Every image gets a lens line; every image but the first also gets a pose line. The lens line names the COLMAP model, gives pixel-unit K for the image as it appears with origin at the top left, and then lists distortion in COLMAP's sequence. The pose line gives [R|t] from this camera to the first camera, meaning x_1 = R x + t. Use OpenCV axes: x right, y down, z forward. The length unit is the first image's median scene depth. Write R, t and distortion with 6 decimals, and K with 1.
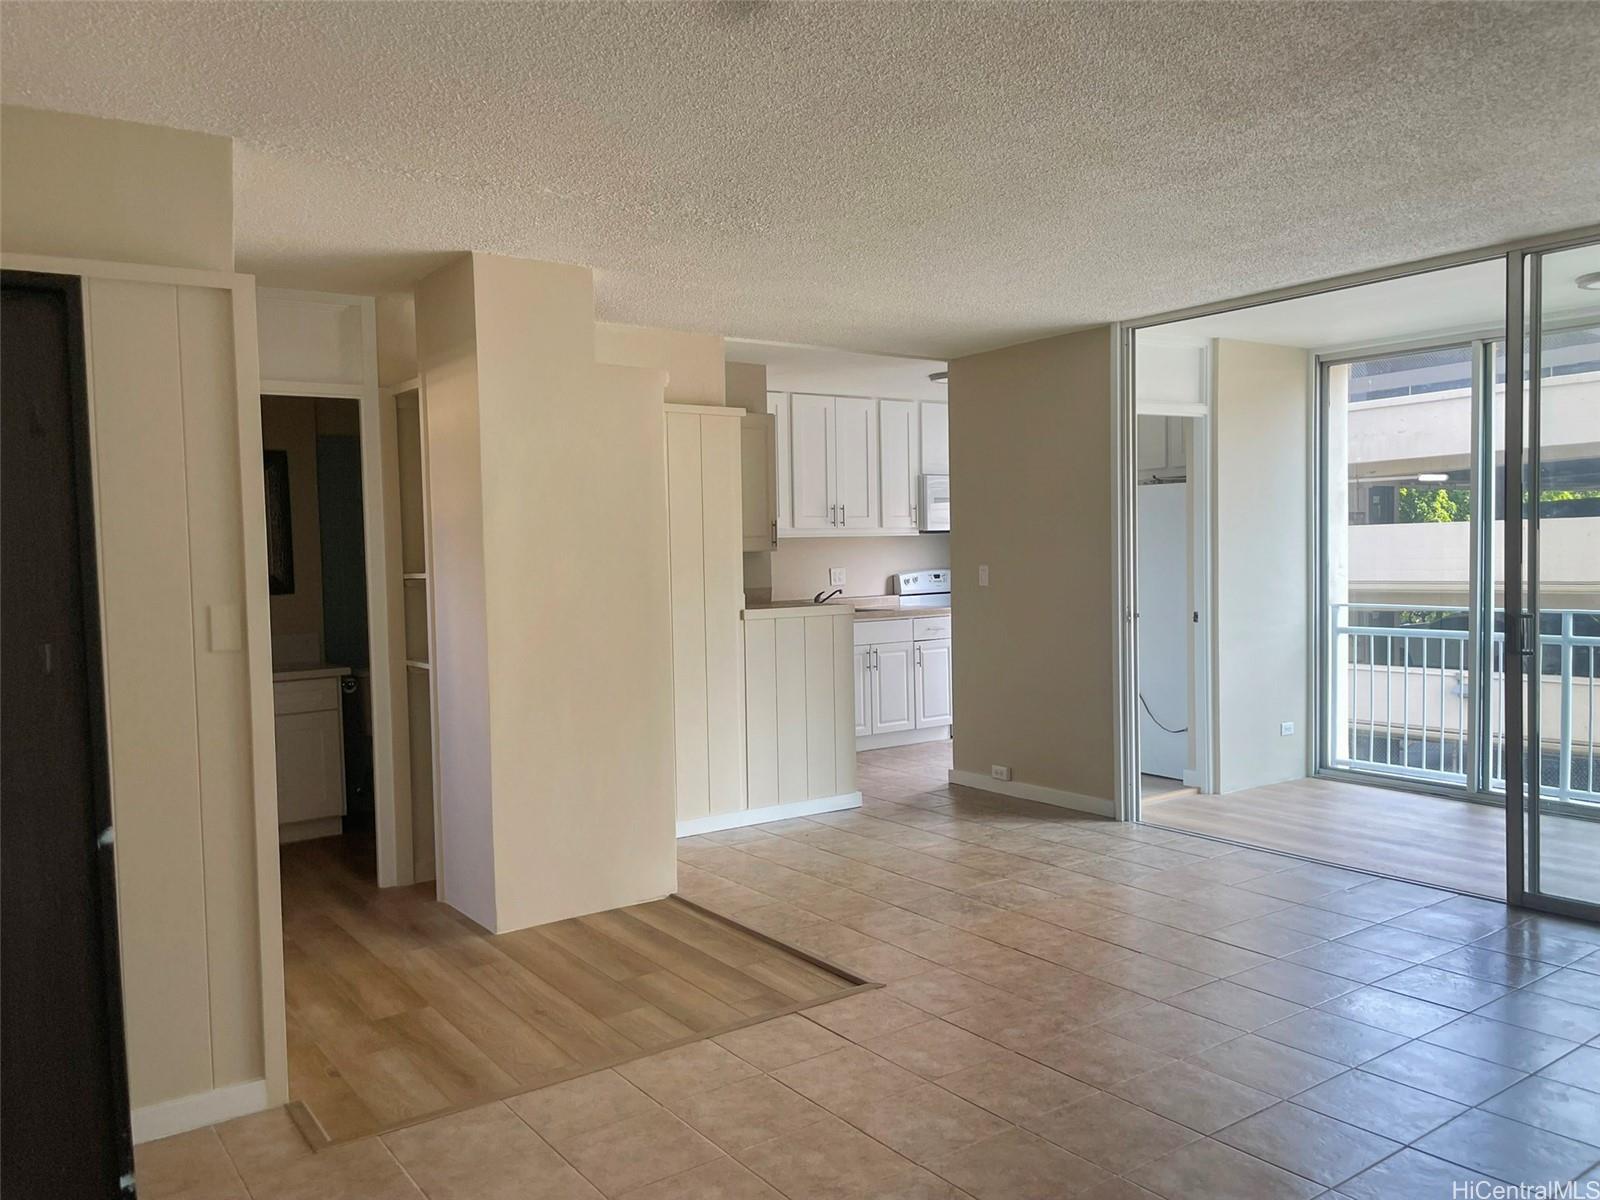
lens RADIAL K [[1223.2, 0, 793.8], [0, 1223.2, 609.5], [0, 0, 1]] dist [0.074830, -0.105409]
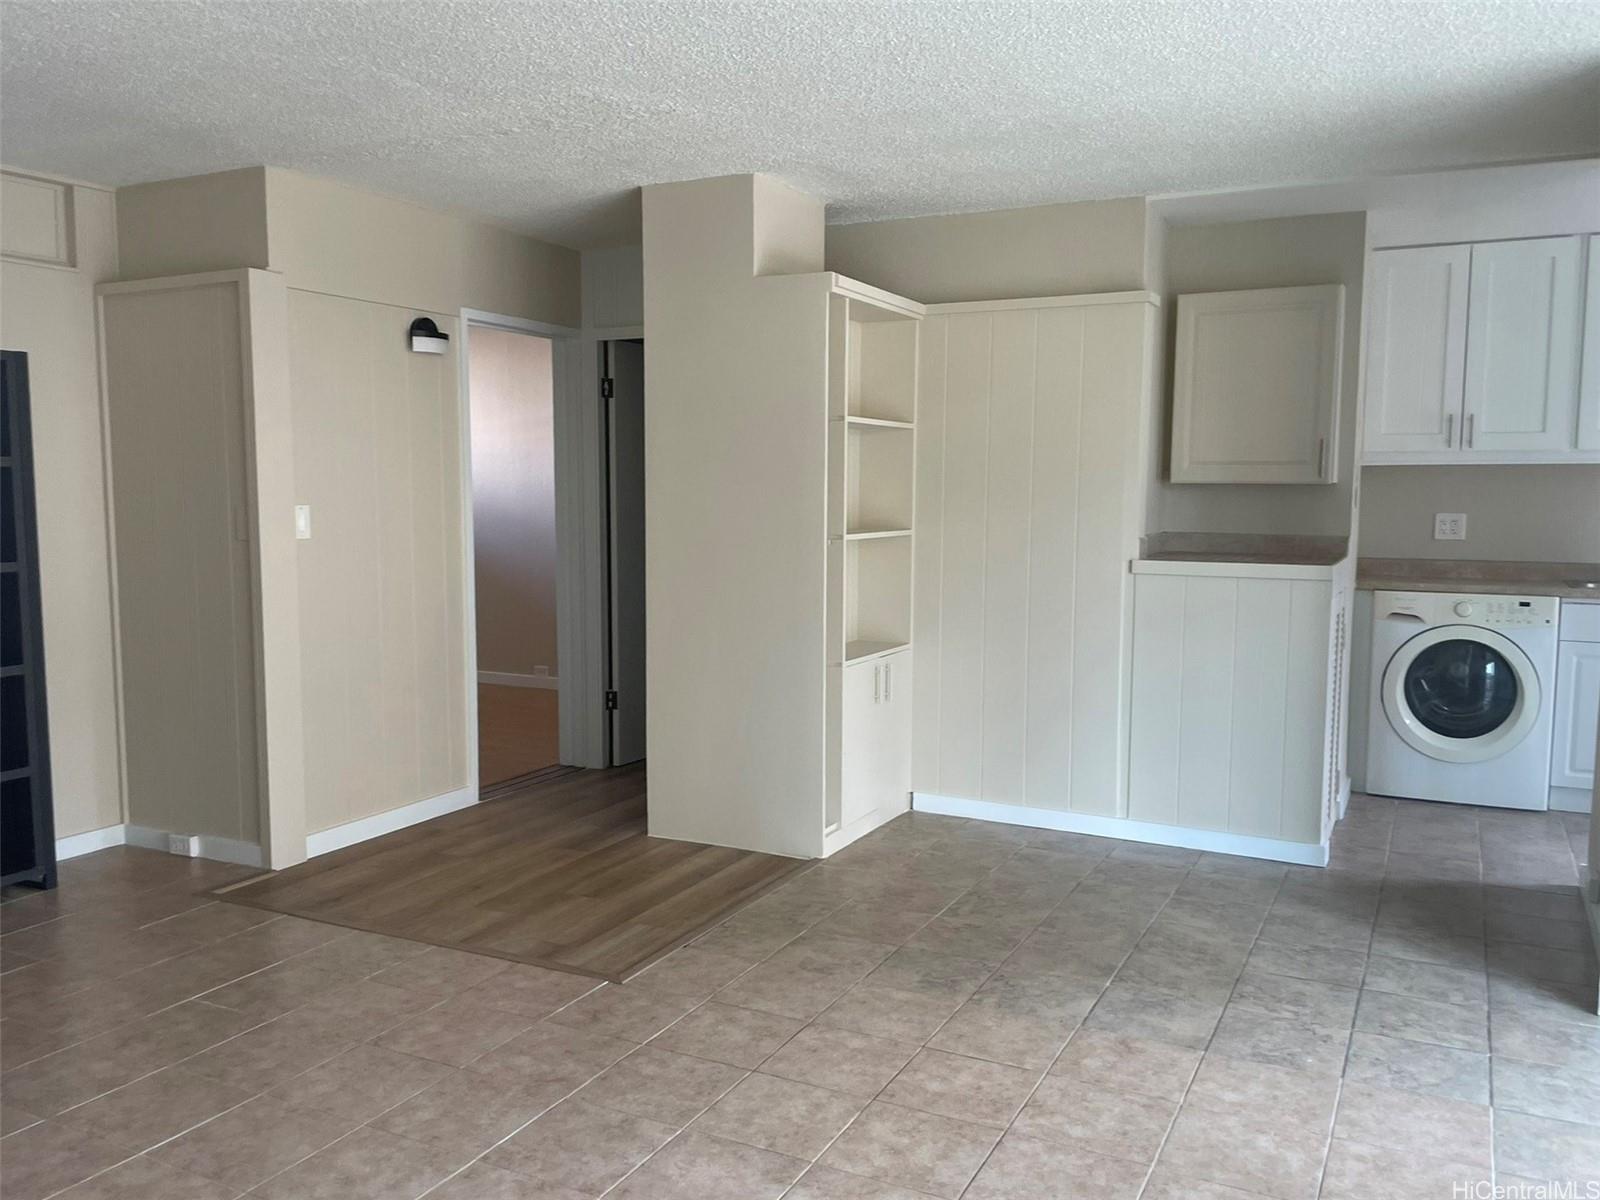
lens RADIAL K [[1313.0, 0, 789.8], [0, 1313.0, 607.0], [0, 0, 1]] dist [0.072228, -0.102412]
pose [[0.456226, 0.106310, -0.883491, 0.684055], [-0.060469, 0.994247, 0.088411, -0.034711], [0.887807, 0.013089, 0.460030, 0.502249]]
